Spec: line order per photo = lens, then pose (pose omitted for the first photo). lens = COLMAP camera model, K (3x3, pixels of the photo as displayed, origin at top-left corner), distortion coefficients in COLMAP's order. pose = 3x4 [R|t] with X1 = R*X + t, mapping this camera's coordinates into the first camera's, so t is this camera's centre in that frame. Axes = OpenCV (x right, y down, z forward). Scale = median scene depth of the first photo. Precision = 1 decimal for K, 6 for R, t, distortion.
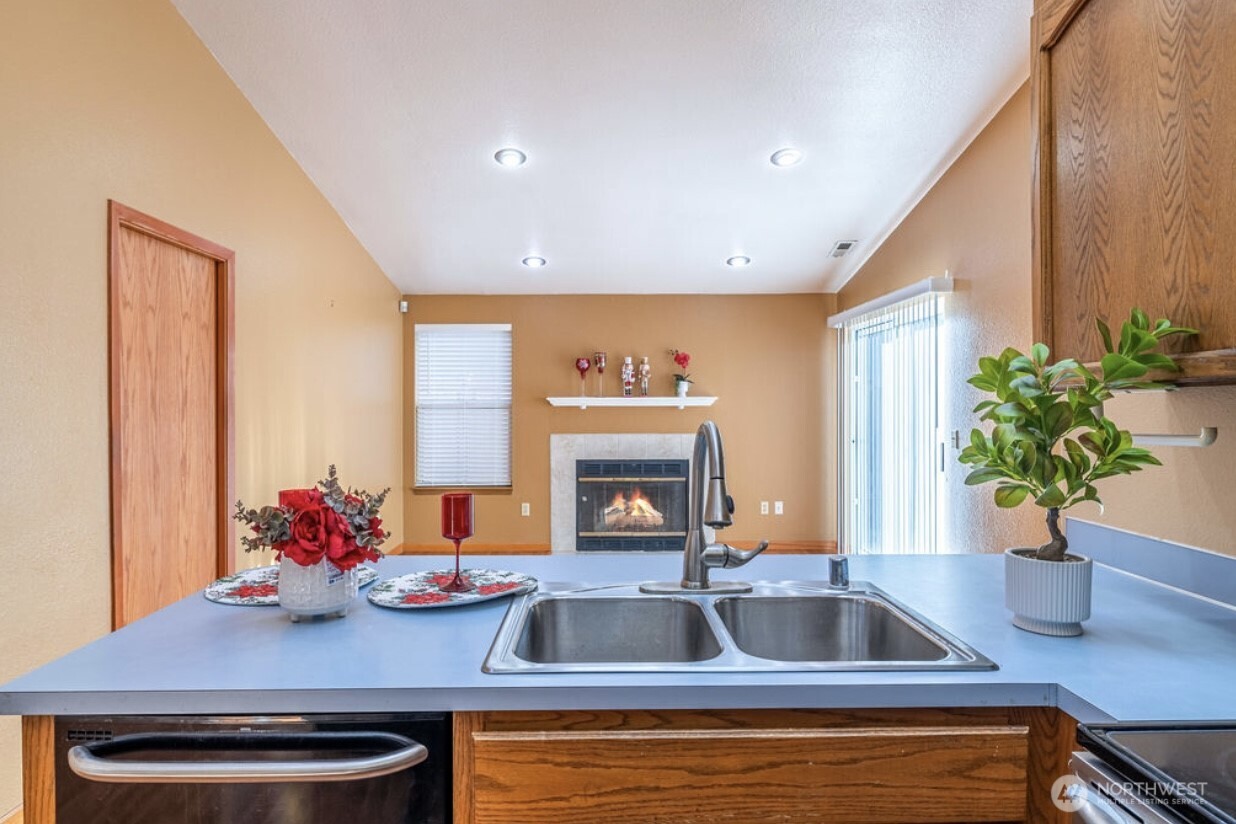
lens RADIAL K [[701.9, 0, 618.0], [0, 701.9, 412.0], [0, 0, 1]] dist [-0.002239, -0.001005]
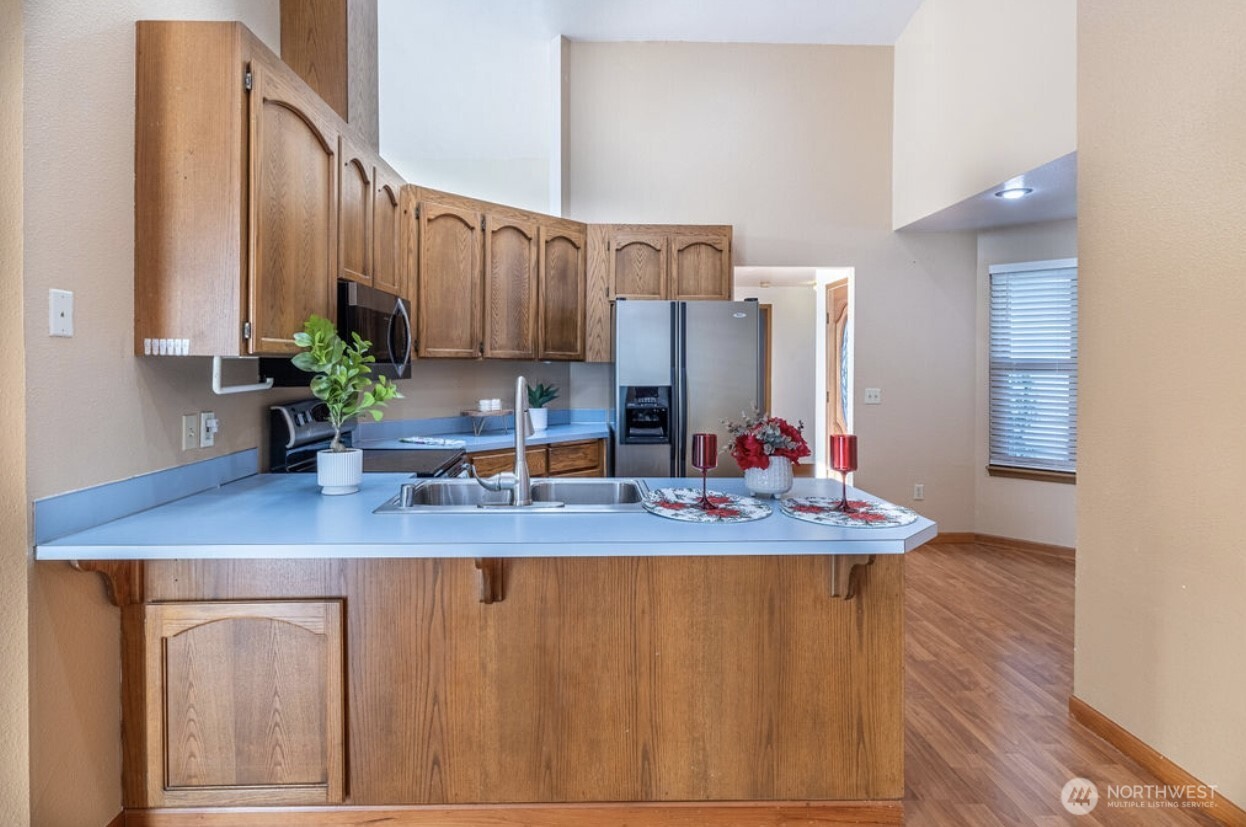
lens RADIAL K [[657.1, 0, 618.9], [0, 657.1, 371.0], [0, 0, 1]] dist [-0.001390, -0.000233]
pose [[-0.999584, 0.002008, -0.028758, -0.029853], [0.001588, 0.999892, 0.014611, -0.015817], [0.028784, 0.014559, -0.999480, 2.064274]]
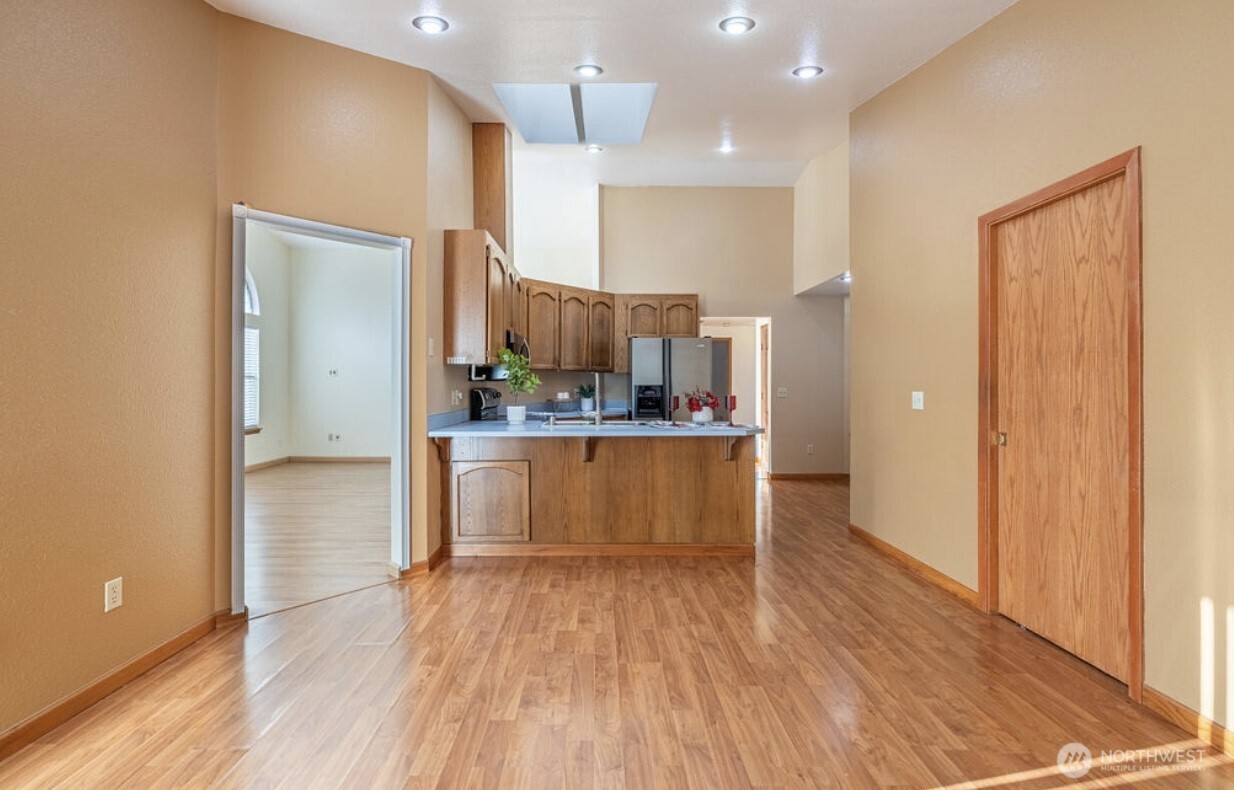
lens RADIAL K [[507.4, 0, 615.8], [0, 507.4, 380.7], [0, 0, 1]] dist [0.000572, 0.000051]
pose [[-0.999959, 0.004959, -0.007608, 0.044331], [0.004958, 0.999988, 0.000215, 0.042522], [0.007609, 0.000177, -0.999971, 3.005584]]
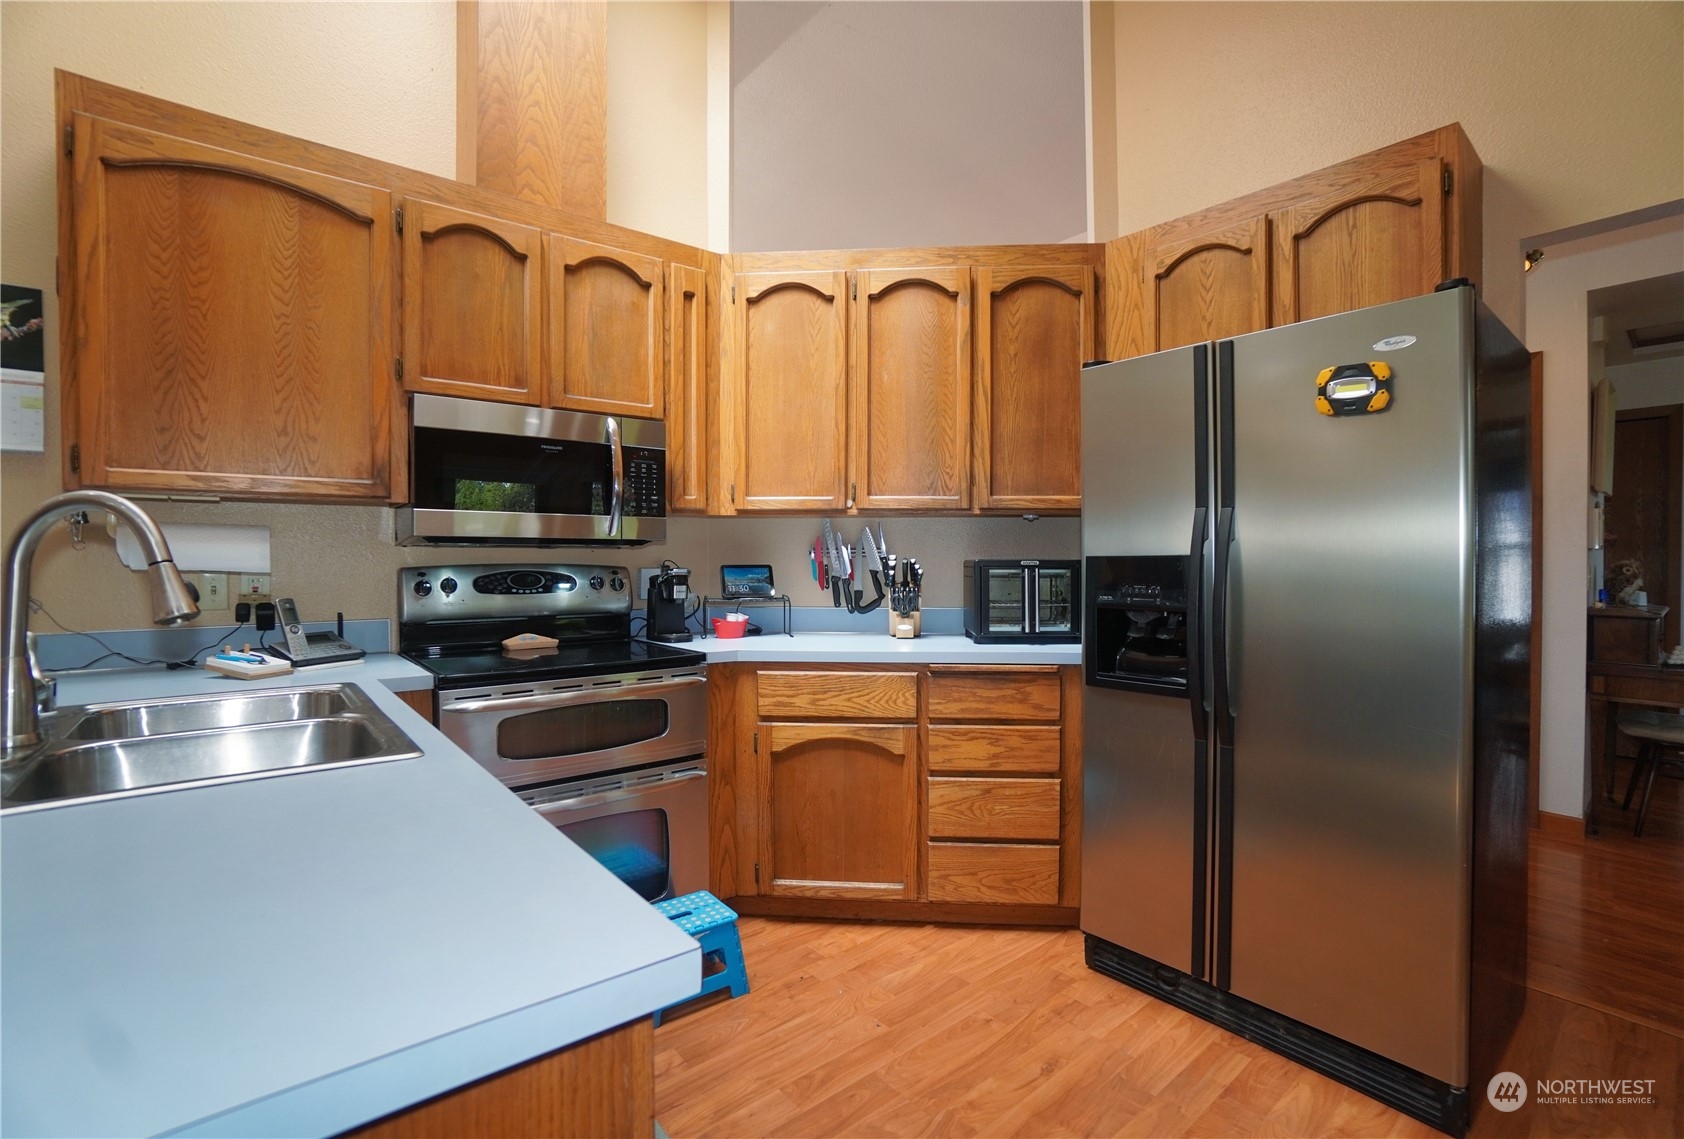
lens RADIAL K [[758.1, 0, 869.2], [0, 758.1, 566.7], [0, 0, 1]] dist [-0.050596, 0.016314]
pose [[-0.639613, -0.002299, 0.768693, -0.861082], [0.009049, 0.999904, 0.010520, 0.074522], [-0.768644, 0.013684, -0.639531, 0.751690]]
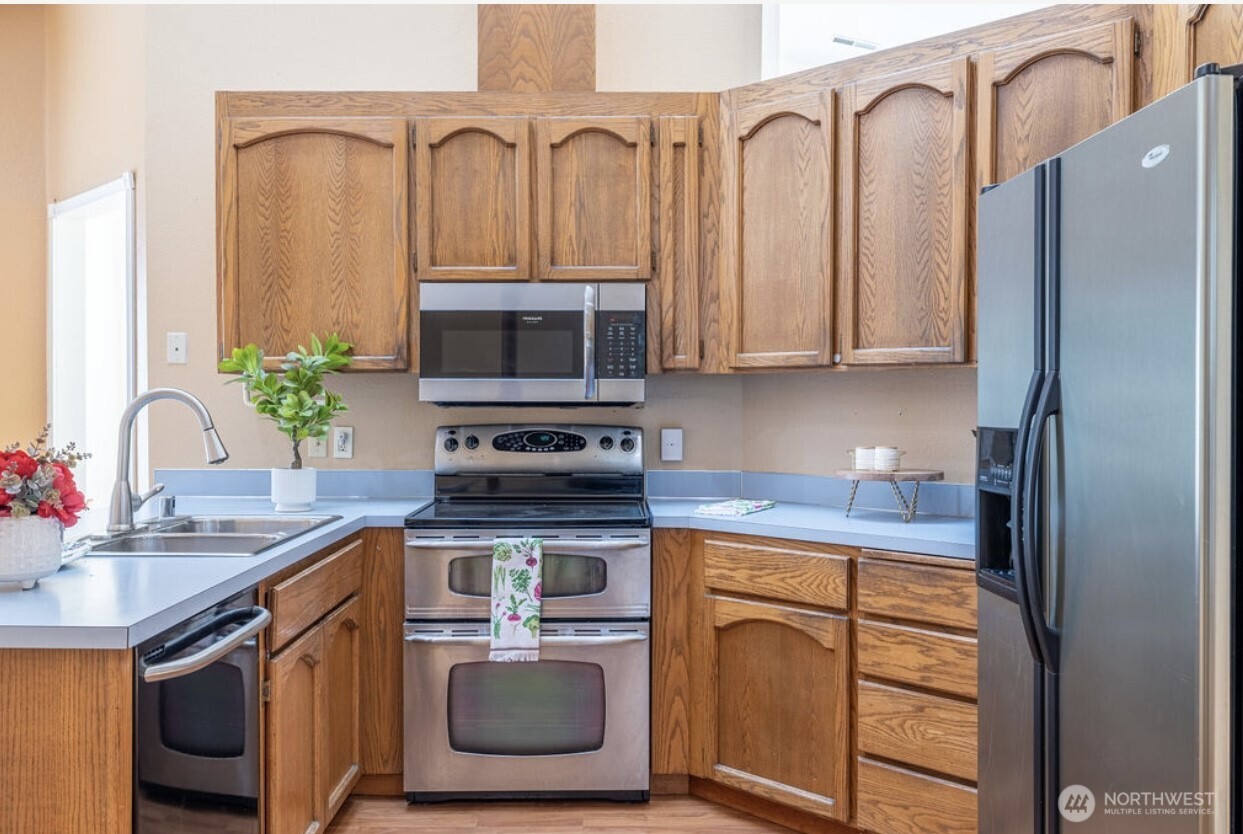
lens RADIAL K [[1068.2, 0, 621.5], [0, 1068.2, 417.0], [0, 0, 1]] dist [0.010196, 0.004478]
pose [[-0.001720, -0.009093, 0.999957, -1.552282], [0.004584, 0.999948, 0.009100, 0.044515], [-0.999988, 0.004599, -0.001678, 0.156643]]
